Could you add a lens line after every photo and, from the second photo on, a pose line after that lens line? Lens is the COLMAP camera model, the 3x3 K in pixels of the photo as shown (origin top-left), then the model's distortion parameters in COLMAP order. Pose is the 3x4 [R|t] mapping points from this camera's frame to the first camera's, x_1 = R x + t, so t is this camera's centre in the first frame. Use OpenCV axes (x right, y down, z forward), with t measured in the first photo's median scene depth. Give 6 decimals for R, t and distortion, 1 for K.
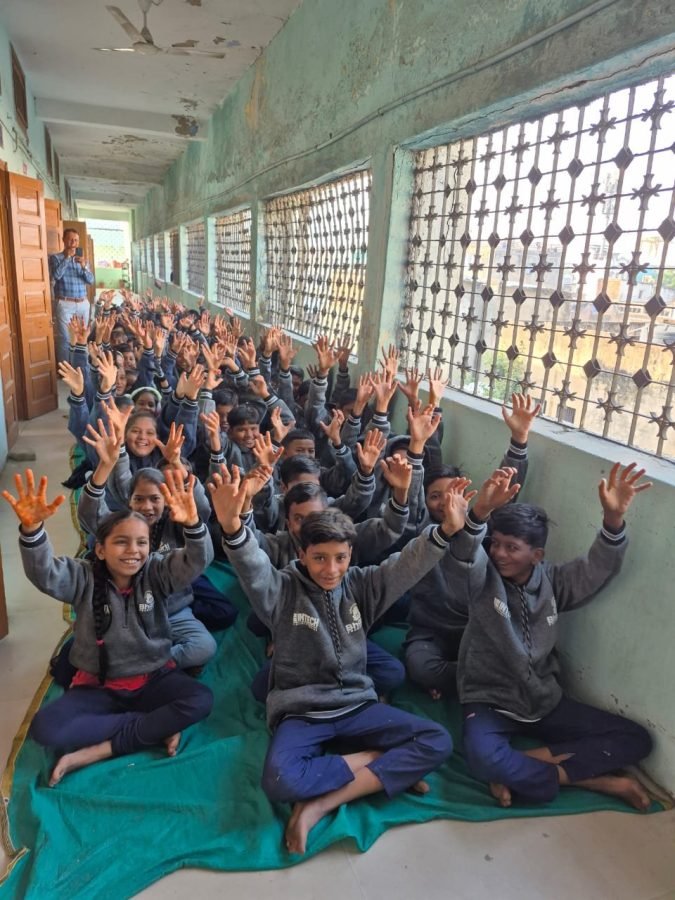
lens RADIAL K [[657.0, 0, 337.5], [0, 657.0, 450.0], [0, 0, 1]] dist [0.109905, -0.136851]
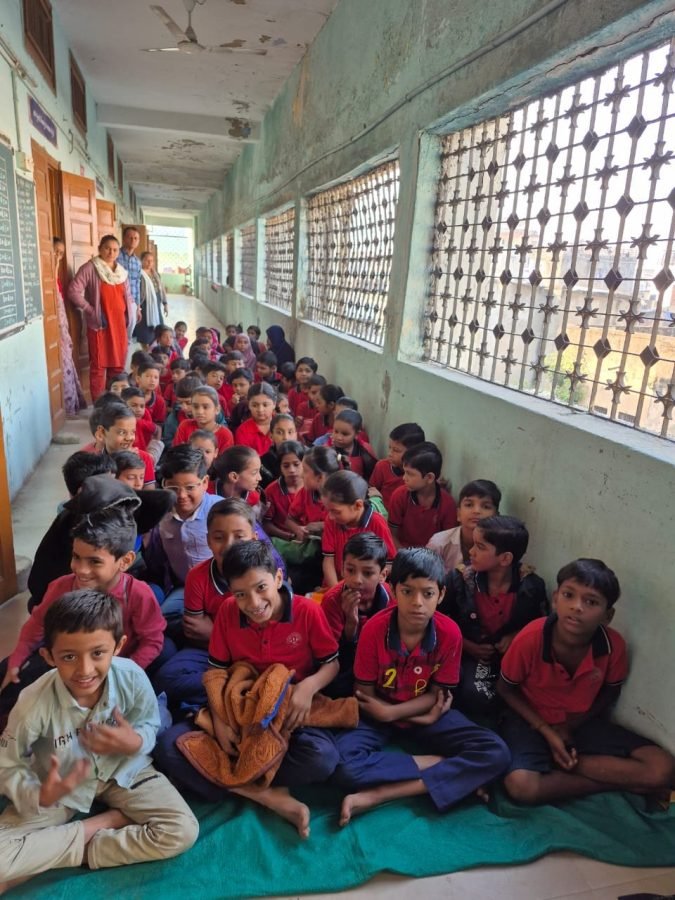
lens RADIAL K [[660.3, 0, 325.5], [0, 660.3, 452.7], [0, 0, 1]] dist [0.087900, -0.091760]
pose [[0.994796, 0.027447, -0.098125, 0.052030], [-0.027903, 0.999605, -0.003280, 0.026400], [0.097996, 0.006001, 0.995169, 0.000252]]
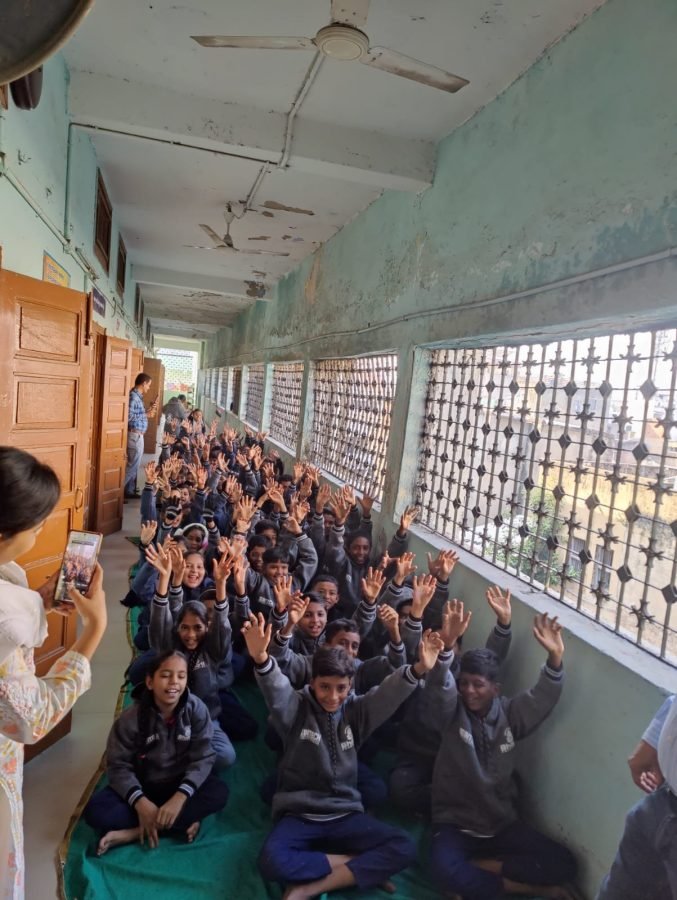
lens RADIAL K [[651.2, 0, 337.8], [0, 651.2, 463.7], [0, 0, 1]] dist [0.042920, 0.001442]
pose [[0.996064, 0.051267, -0.072301, 0.038715], [-0.062543, 0.984559, -0.163501, -0.026845], [0.062803, 0.167380, 0.983890, -0.159725]]
